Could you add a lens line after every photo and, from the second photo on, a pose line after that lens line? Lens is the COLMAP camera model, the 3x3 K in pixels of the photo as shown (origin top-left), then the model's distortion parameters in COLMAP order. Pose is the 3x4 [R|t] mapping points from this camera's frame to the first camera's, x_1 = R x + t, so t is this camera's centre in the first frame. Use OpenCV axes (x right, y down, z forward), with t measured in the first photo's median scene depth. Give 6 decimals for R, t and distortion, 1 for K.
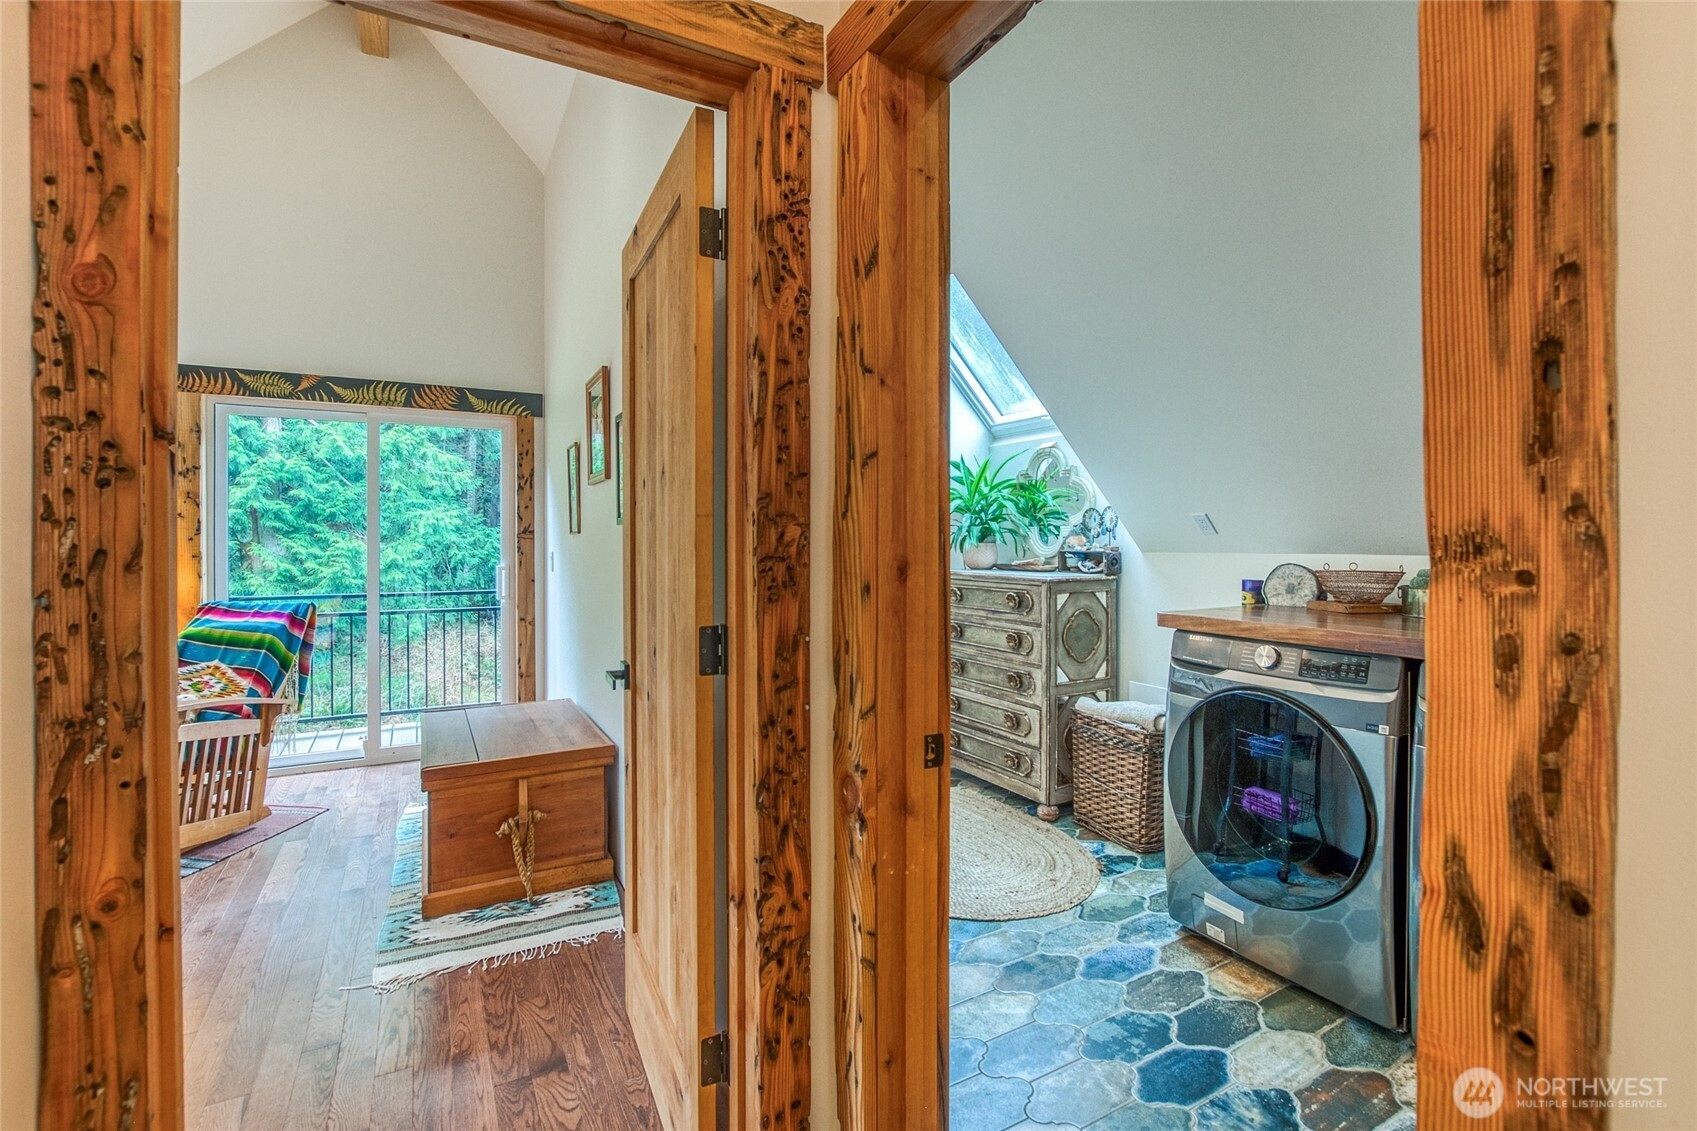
lens RADIAL K [[757.9, 0, 872.3], [0, 757.9, 547.9], [0, 0, 1]] dist [-0.021330, 0.004553]
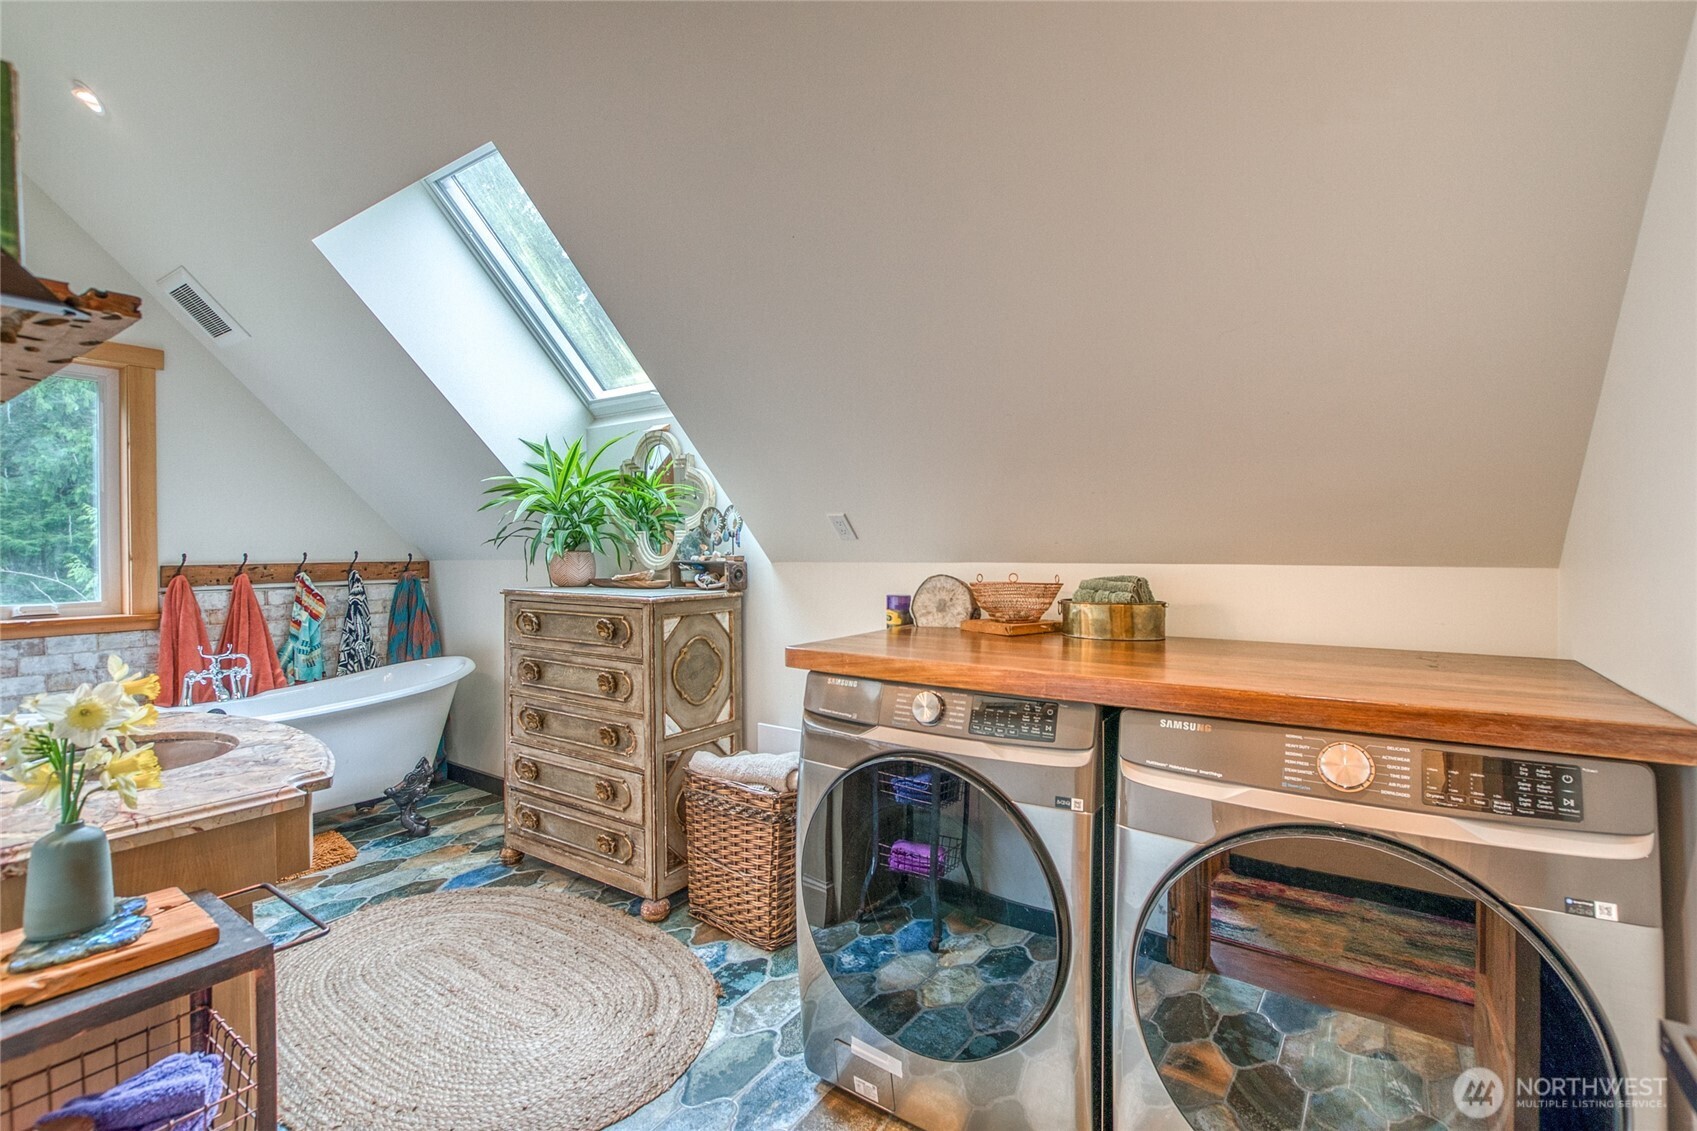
lens RADIAL K [[757.9, 0, 838.1], [0, 757.9, 549.7], [0, 0, 1]] dist [-0.021330, 0.004553]
pose [[0.916233, -0.002896, 0.400635, 0.089553], [0.007198, 0.999931, -0.009234, 0.000062], [-0.400580, 0.011344, 0.916191, 0.209573]]
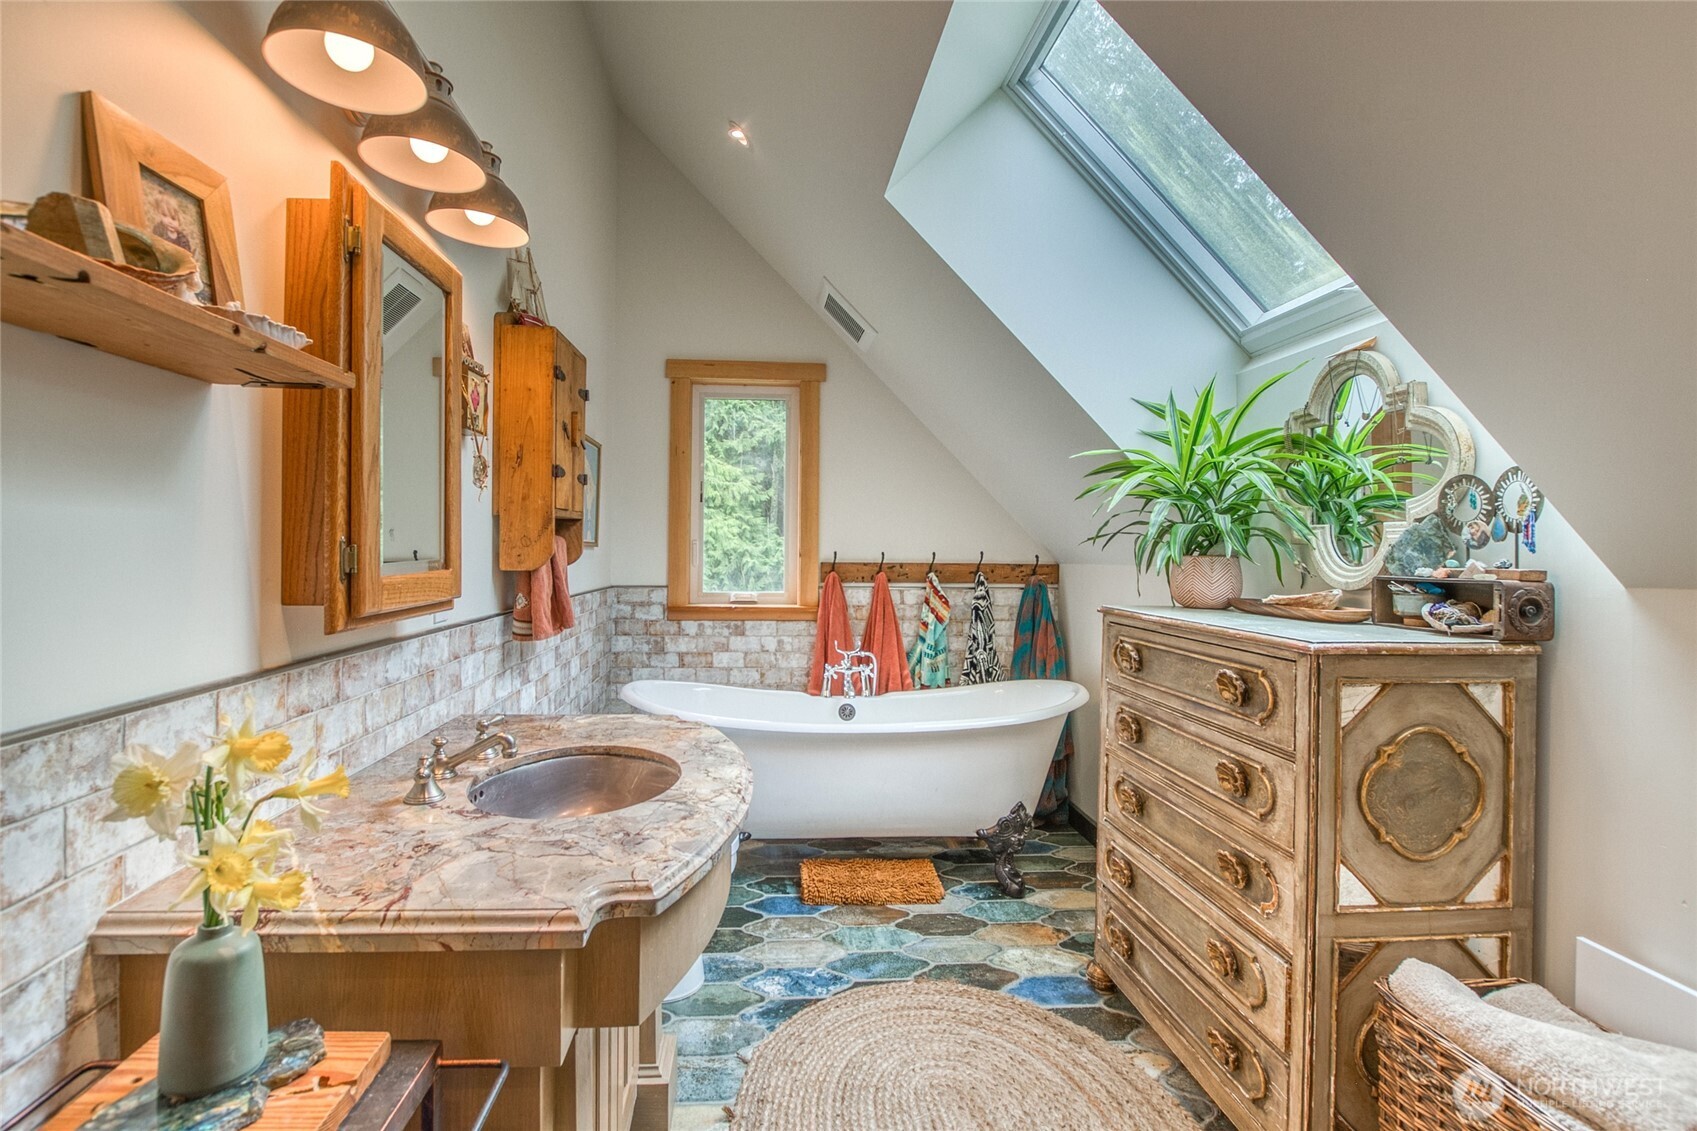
lens RADIAL K [[757.9, 0, 843.1], [0, 757.9, 550.4], [0, 0, 1]] dist [-0.021330, 0.004553]
pose [[0.892772, 0.012459, -0.450336, 0.165927], [-0.018450, 0.999790, -0.008914, -0.001881], [0.450130, 0.016267, 0.892815, 0.467101]]
